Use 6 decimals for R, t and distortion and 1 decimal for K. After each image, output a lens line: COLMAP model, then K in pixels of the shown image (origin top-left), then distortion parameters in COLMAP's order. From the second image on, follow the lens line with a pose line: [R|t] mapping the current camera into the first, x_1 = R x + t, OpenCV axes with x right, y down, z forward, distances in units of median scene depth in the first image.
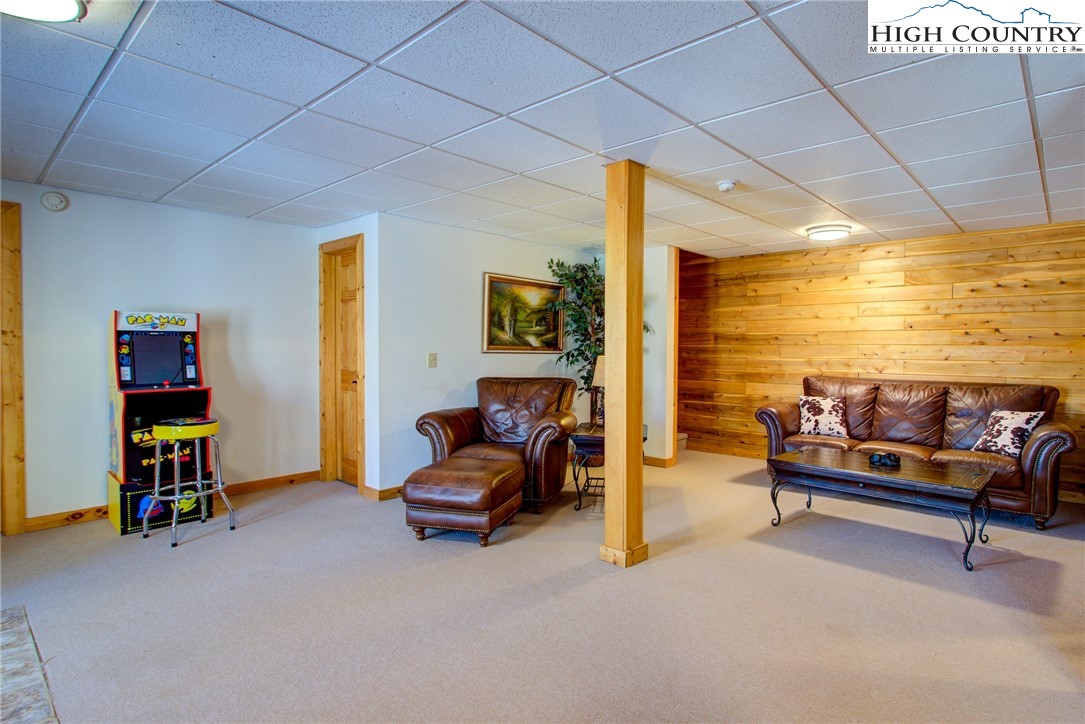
lens RADIAL K [[544.0, 0, 542.5], [0, 544.0, 362.0], [0, 0, 1]] dist [-0.001022, -0.000014]
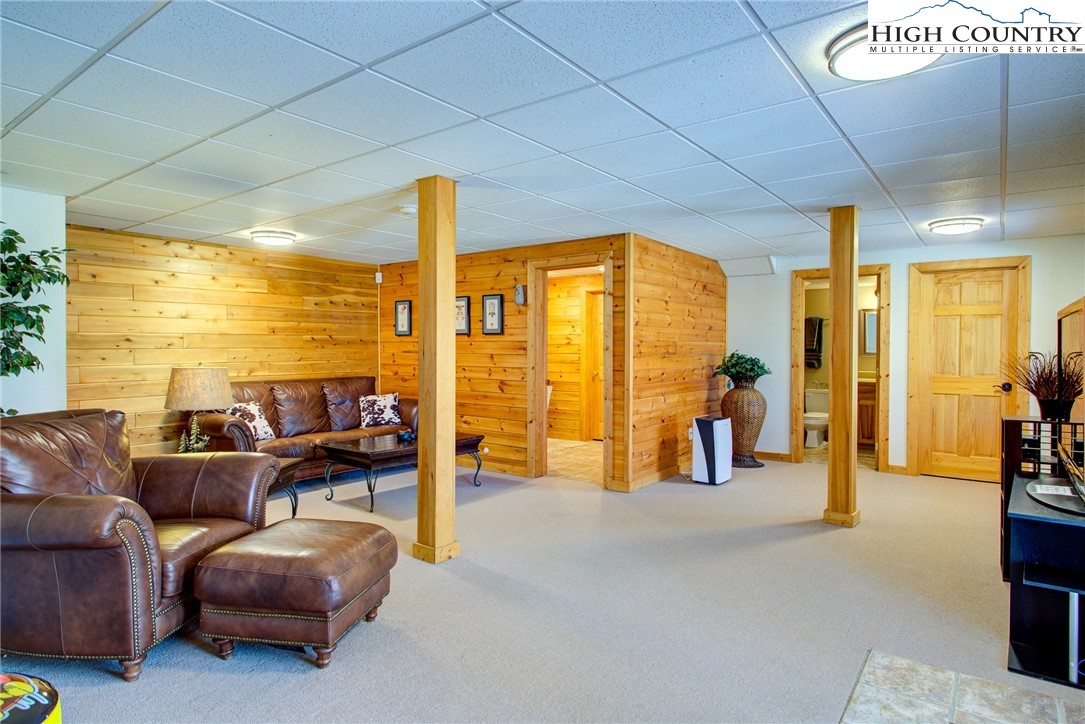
lens RADIAL K [[662.9, 0, 542.5], [0, 662.9, 362.0], [0, 0, 1]] dist [0.001717, 0.000181]
pose [[-0.100885, -0.011362, 0.994833, -0.757276], [0.042127, 0.998989, 0.015681, -0.002435], [-0.994006, 0.043492, -0.100305, 0.646132]]
